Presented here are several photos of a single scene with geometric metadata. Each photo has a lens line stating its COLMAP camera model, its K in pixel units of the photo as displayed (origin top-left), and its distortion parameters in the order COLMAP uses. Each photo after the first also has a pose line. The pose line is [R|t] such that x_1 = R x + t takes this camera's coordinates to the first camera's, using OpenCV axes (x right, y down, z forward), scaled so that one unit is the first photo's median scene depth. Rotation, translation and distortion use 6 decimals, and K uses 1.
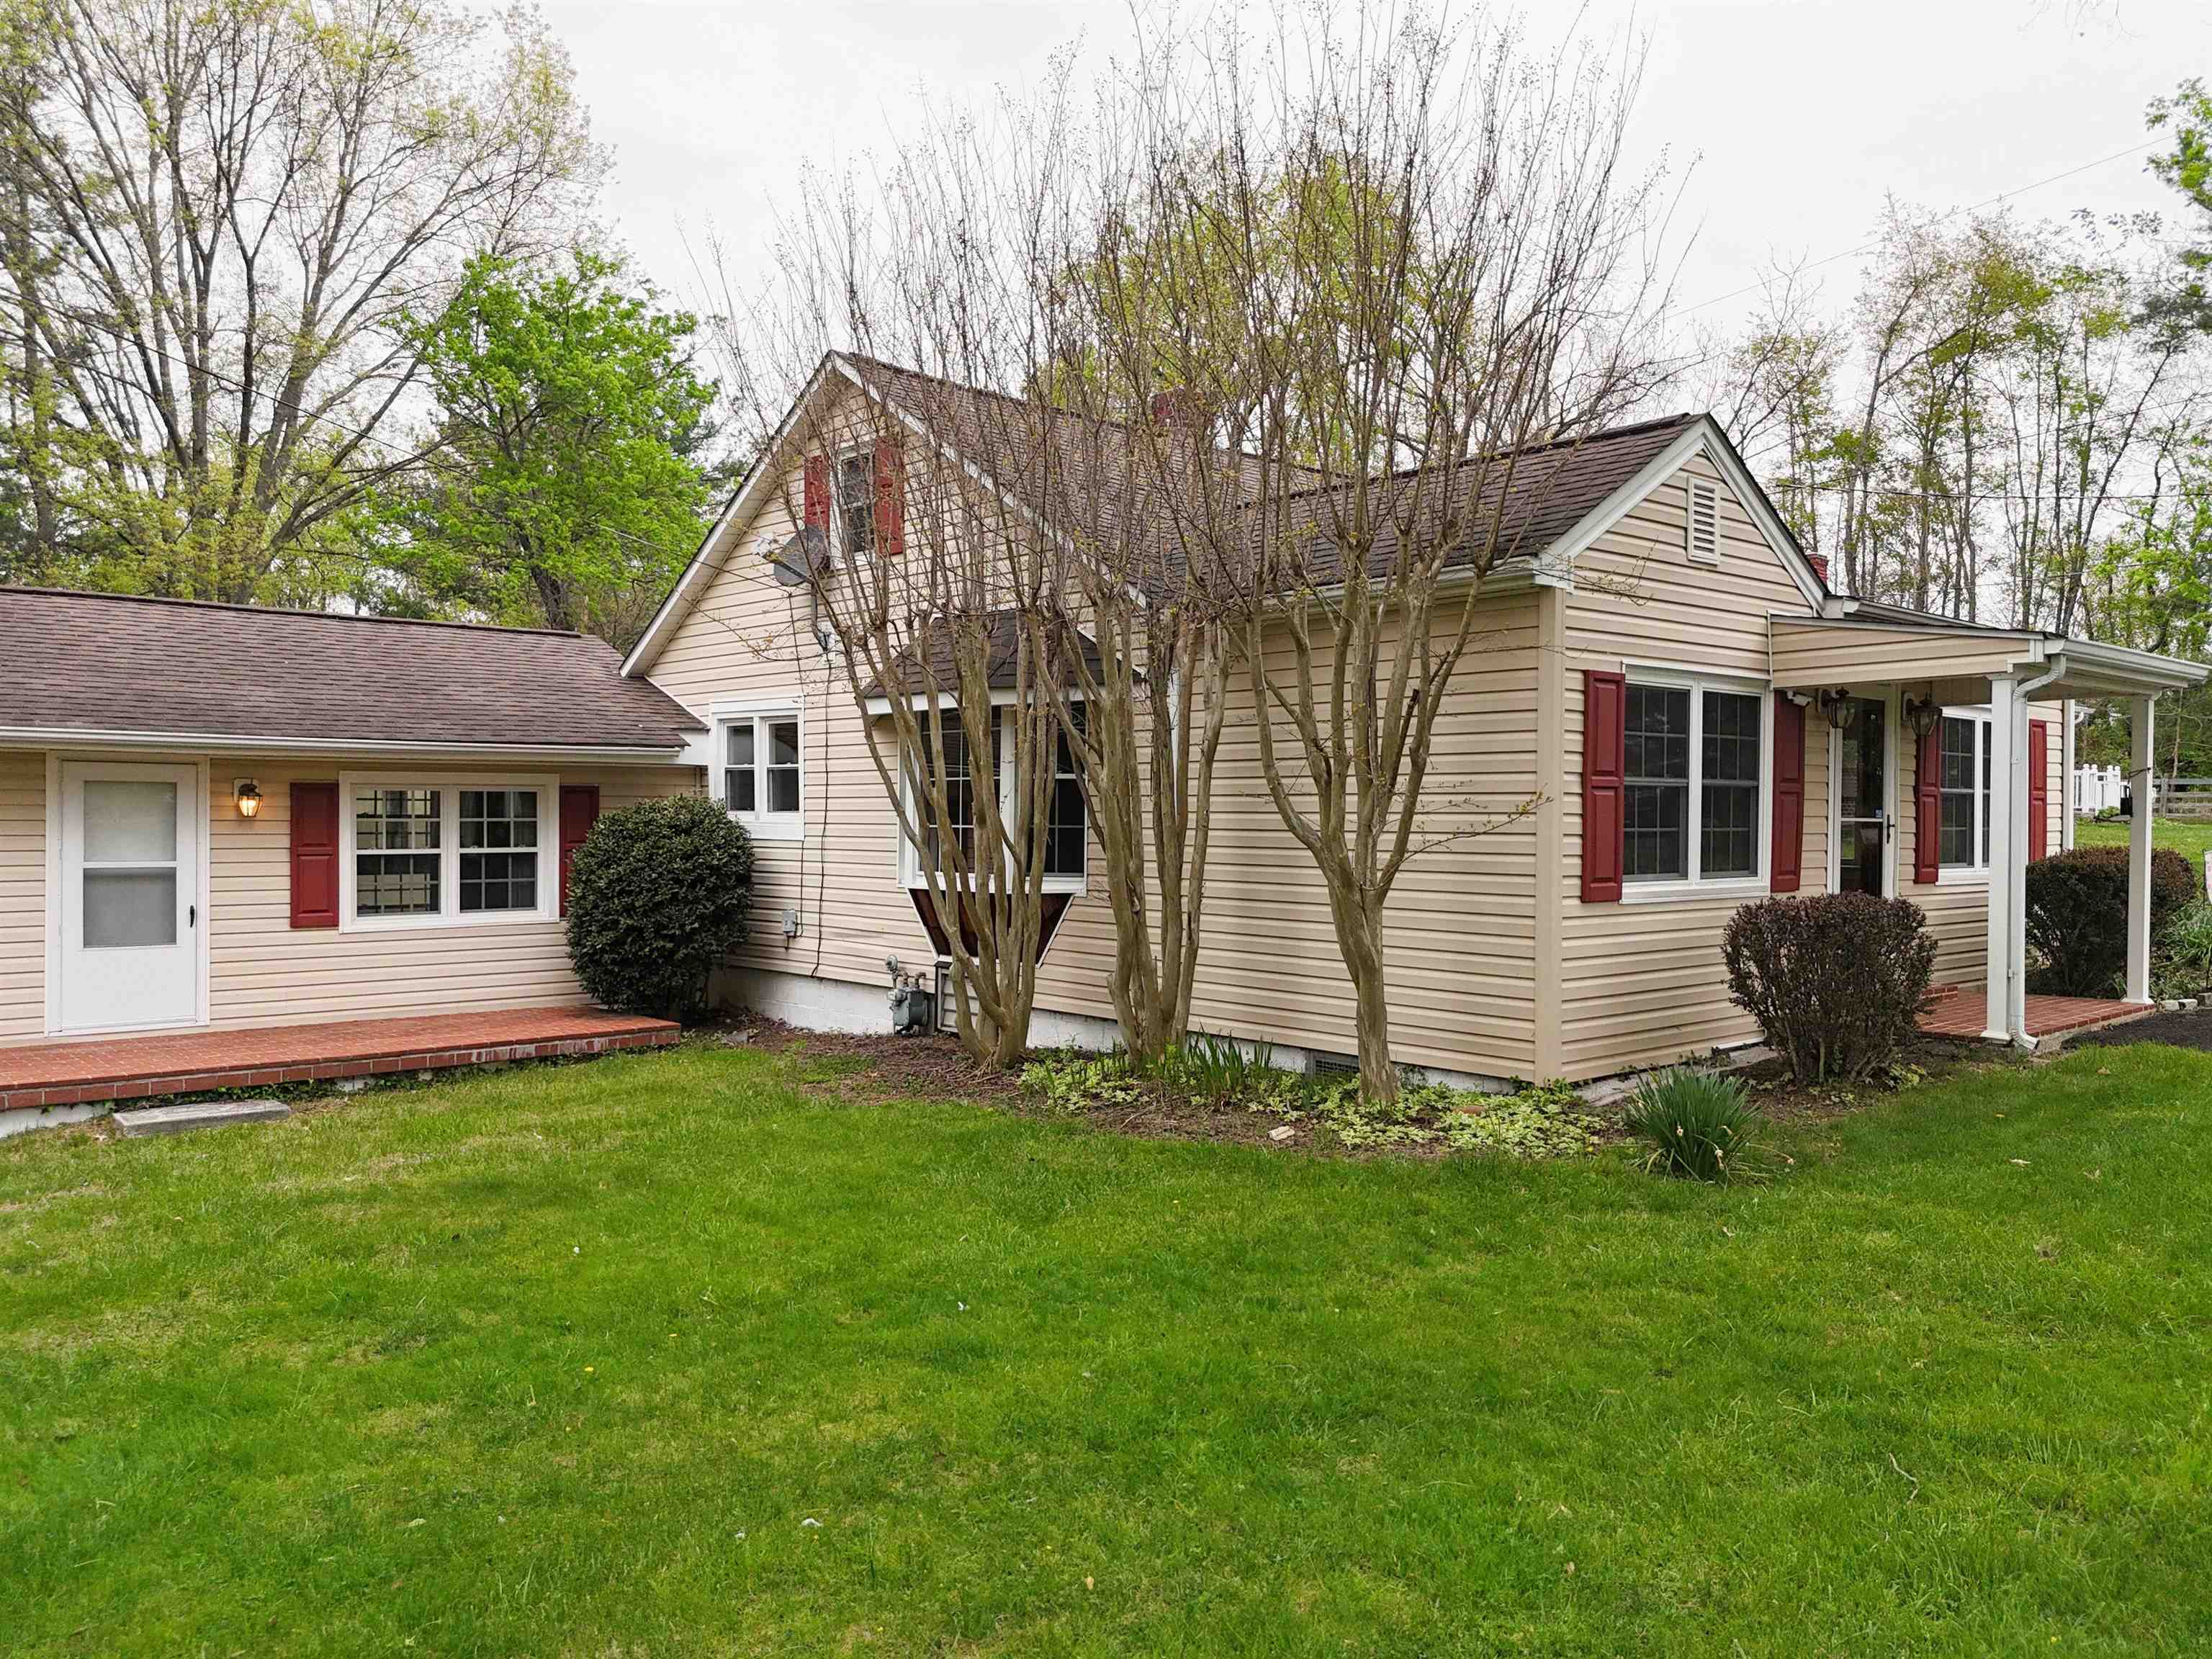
lens RADIAL K [[1619.6, 0, 1100.2], [0, 1619.6, 823.8], [0, 0, 1]] dist [0.061187, -0.066186]
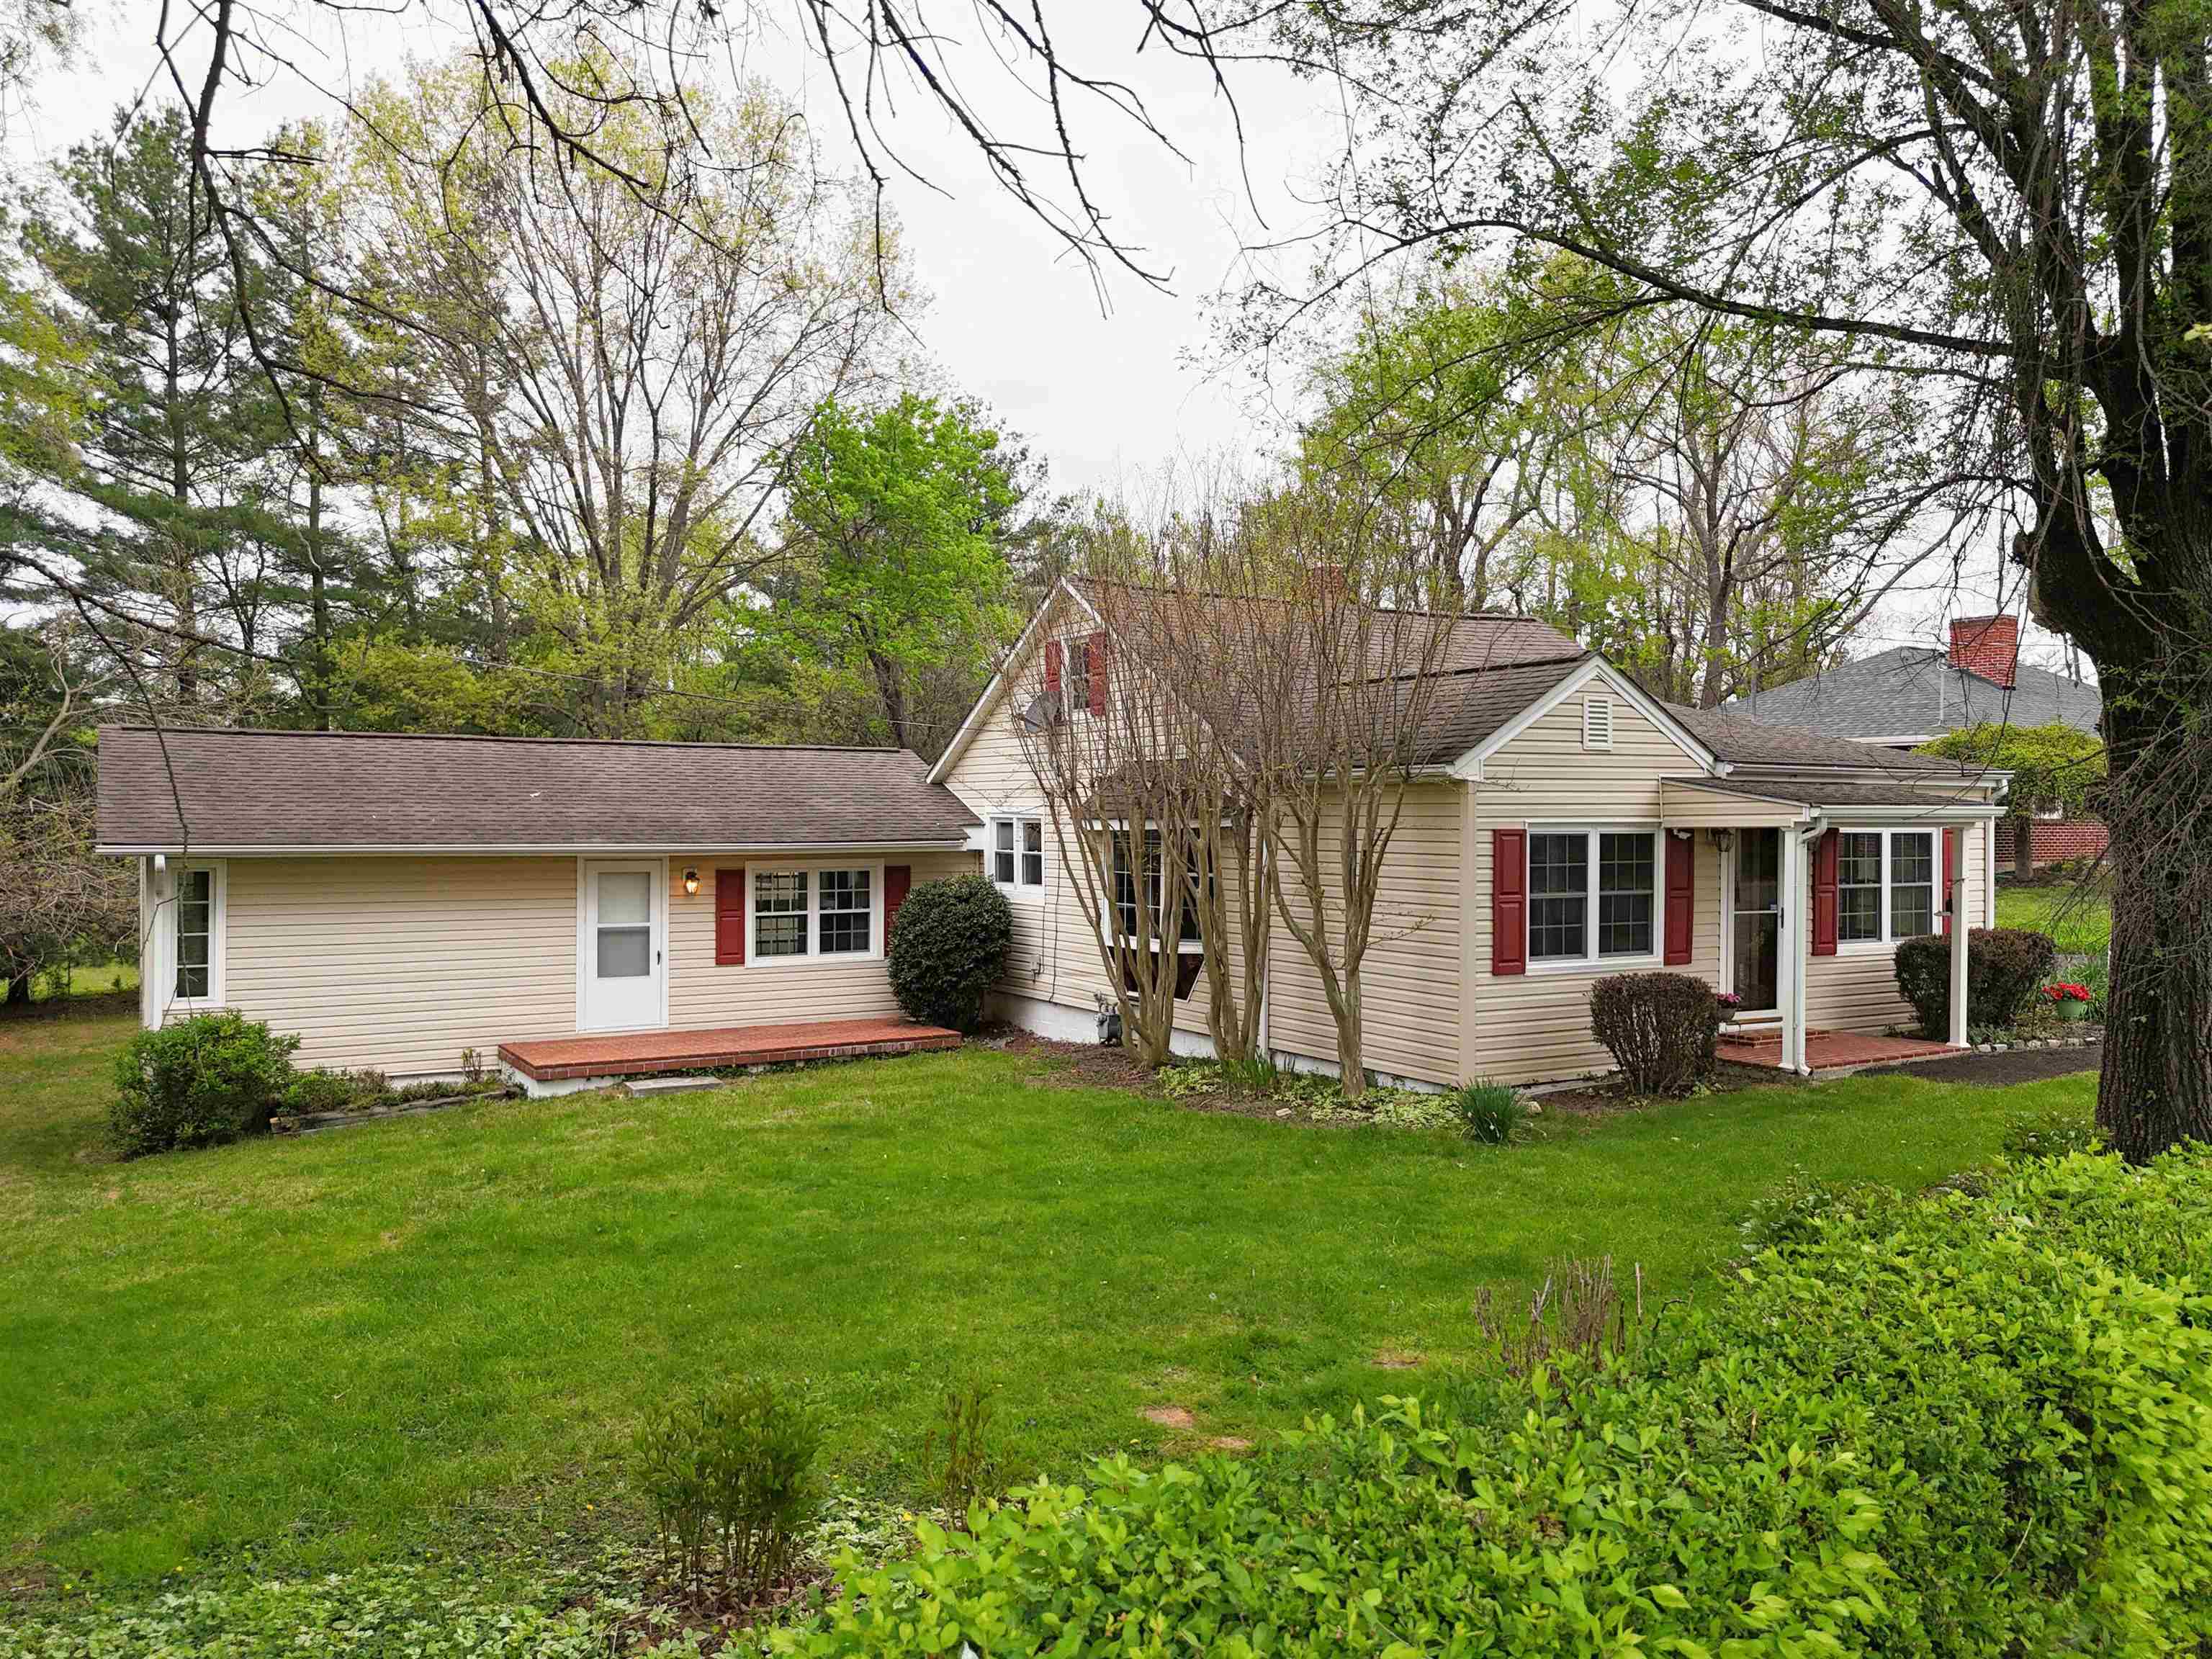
lens RADIAL K [[1619.6, 0, 1113.5], [0, 1619.6, 817.6], [0, 0, 1]] dist [0.061187, -0.066186]
pose [[0.982821, -0.001730, -0.184552, 0.155950], [0.000905, 0.999989, -0.004554, -0.068479], [0.184558, 0.004308, 0.982812, -0.437894]]
